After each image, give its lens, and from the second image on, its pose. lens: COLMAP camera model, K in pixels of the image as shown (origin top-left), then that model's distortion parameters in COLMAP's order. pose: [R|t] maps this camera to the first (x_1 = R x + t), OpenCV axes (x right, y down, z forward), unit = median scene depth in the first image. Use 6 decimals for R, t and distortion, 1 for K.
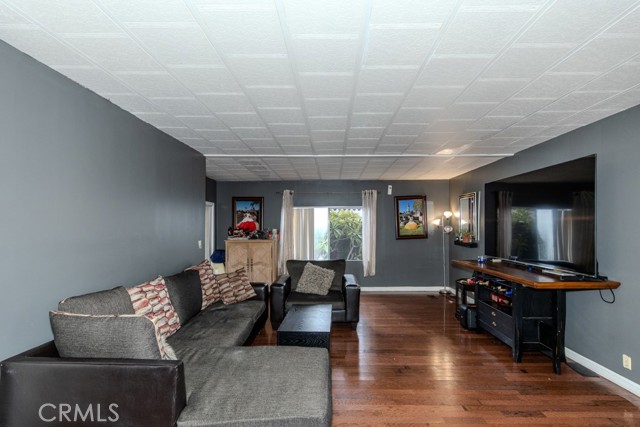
lens RADIAL K [[308.4, 0, 319.6], [0, 308.4, 226.9], [0, 0, 1]] dist [0.000493, 0.000105]
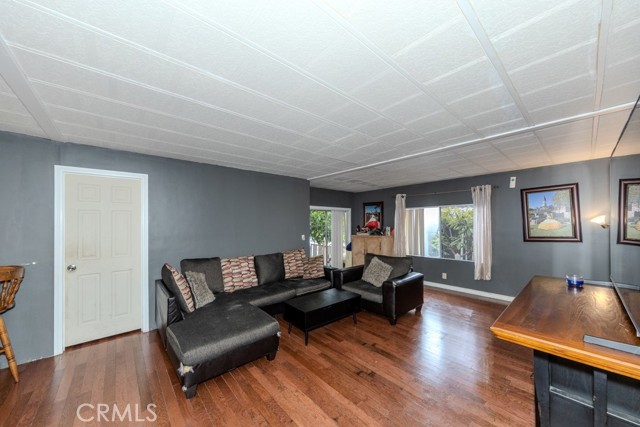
lens RADIAL K [[227.3, 0, 320.5], [0, 227.3, 222.4], [0, 0, 1]] dist [0.000177, 0.000011]
pose [[0.672310, -0.004987, -0.740253, 0.335210], [0.002712, 0.999987, -0.004273, -0.008690], [0.740265, 0.000865, 0.672315, 0.190583]]
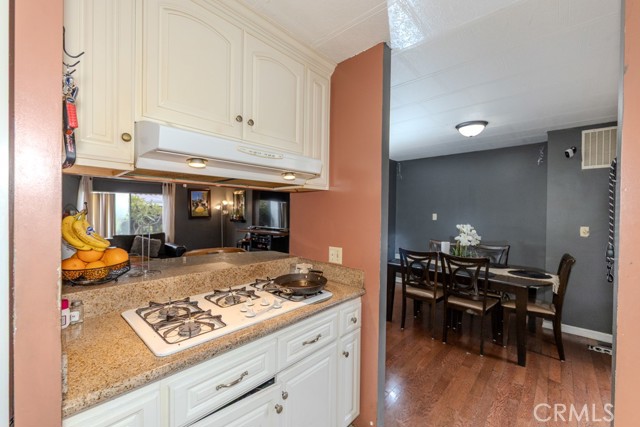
lens RADIAL K [[262.2, 0, 320.0], [0, 262.2, 213.5], [0, 0, 1]] dist [0.000543, 0.000021]
pose [[0.663874, 0.002510, 0.747840, -0.249645], [-0.010823, 0.999922, 0.006252, 0.001602], [-0.747766, -0.012244, 0.663850, -0.238498]]
